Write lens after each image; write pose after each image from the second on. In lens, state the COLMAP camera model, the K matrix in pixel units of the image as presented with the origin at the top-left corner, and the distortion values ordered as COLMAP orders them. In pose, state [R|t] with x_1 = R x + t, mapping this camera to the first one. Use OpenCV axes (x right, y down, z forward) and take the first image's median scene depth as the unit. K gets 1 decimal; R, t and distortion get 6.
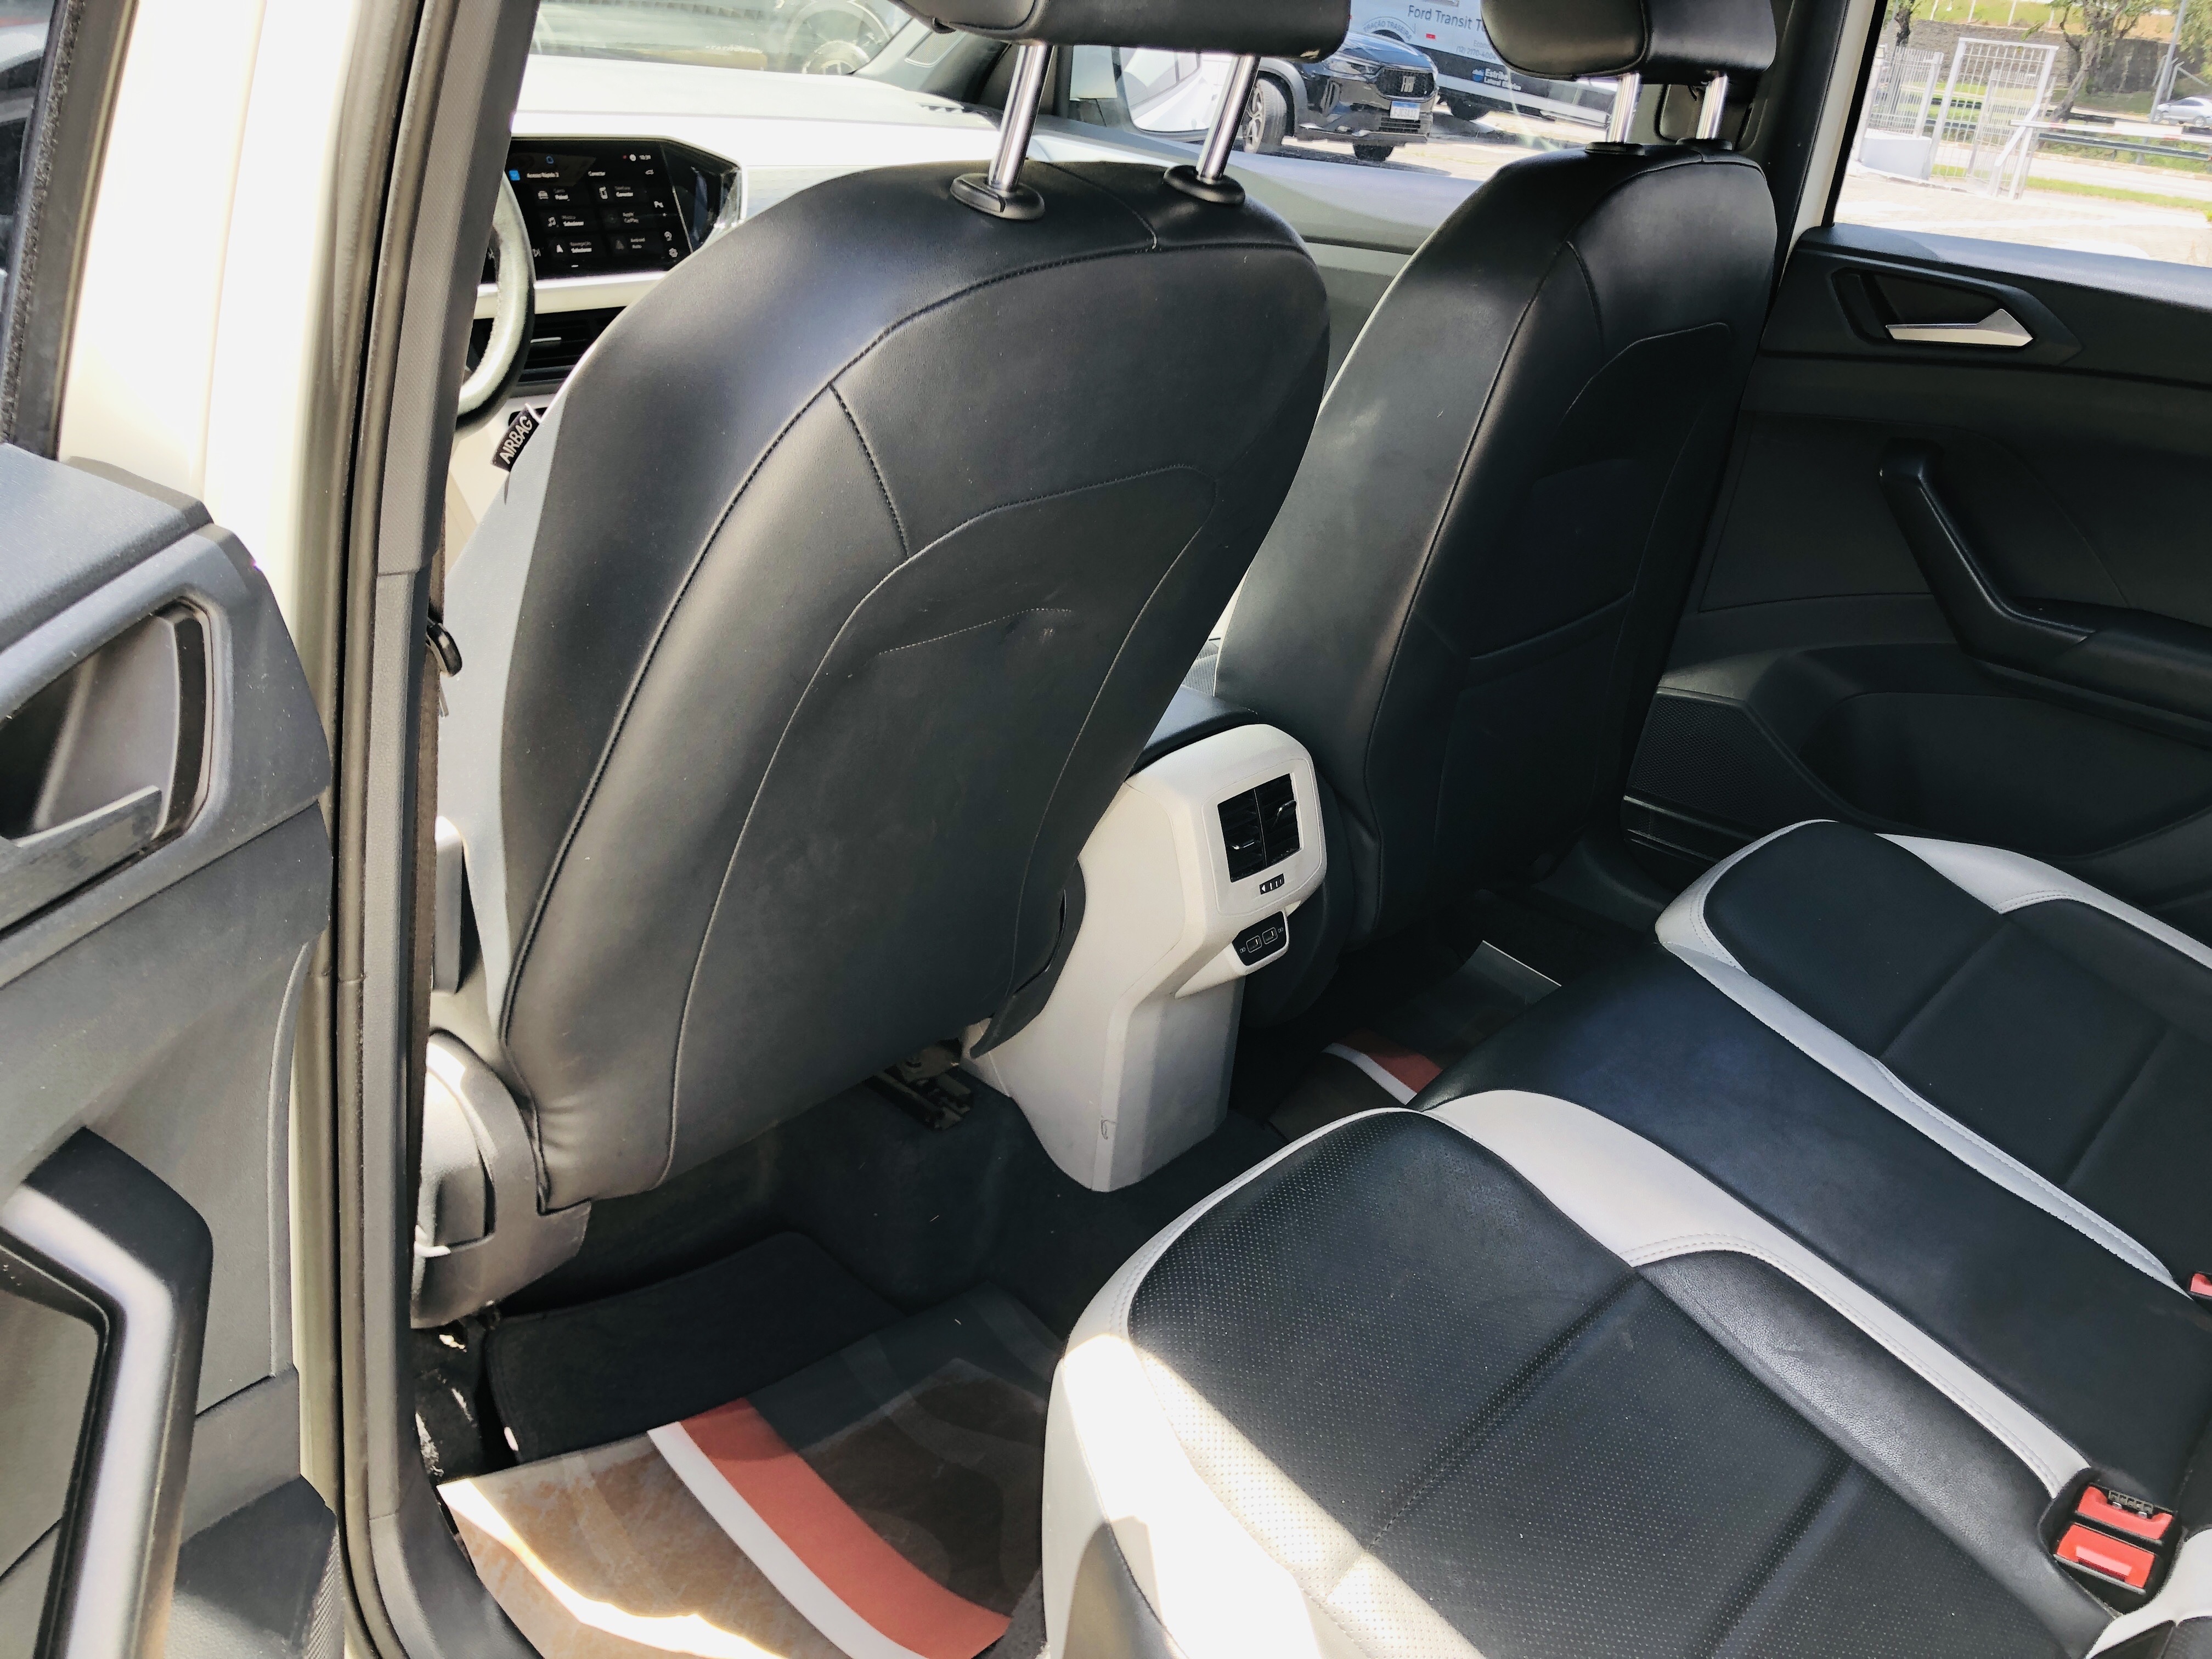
lens RADIAL K [[1813.6, 0, 1105.9], [0, 1813.6, 863.2], [0, 0, 1]] dist [0.045042, -0.004250]
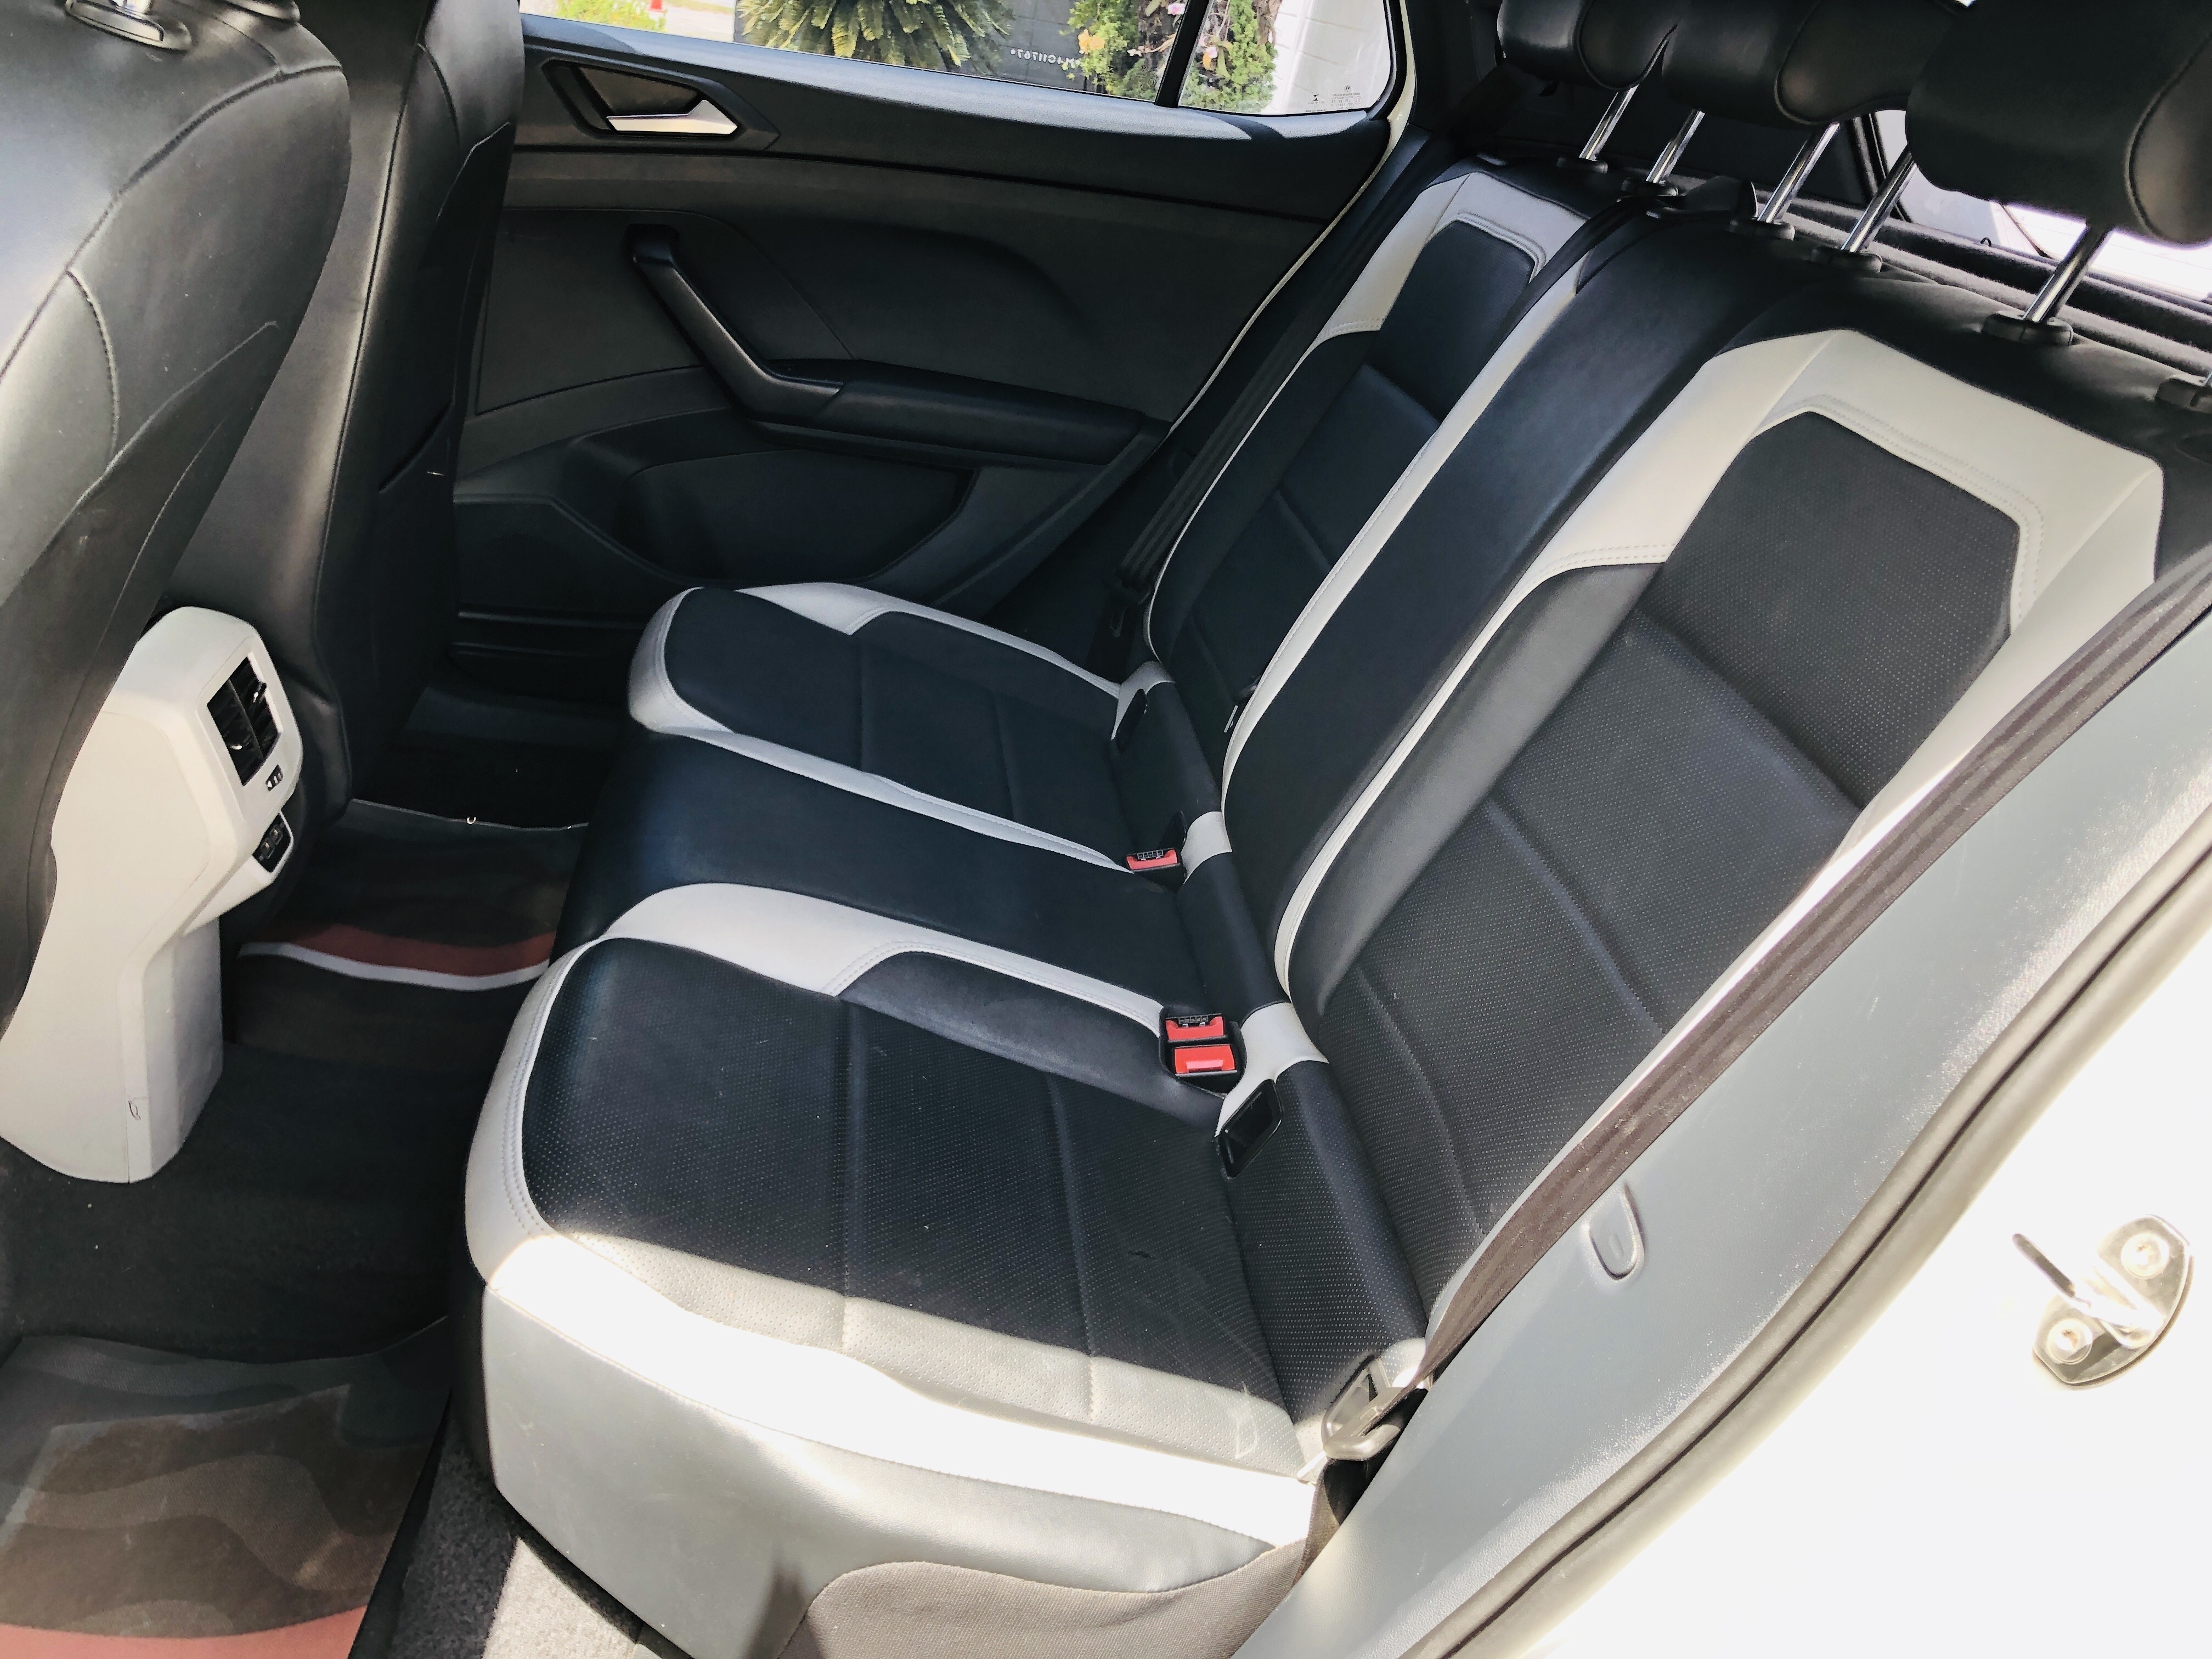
lens RADIAL K [[1809.7, 0, 1103.3], [0, 1809.7, 838.1], [0, 0, 1]] dist [0.081950, -0.114294]
pose [[0.693677, -0.302532, 0.653672, -0.228069], [0.237214, 0.952843, 0.189263, -0.034522], [-0.680105, 0.023772, 0.732729, 0.048204]]
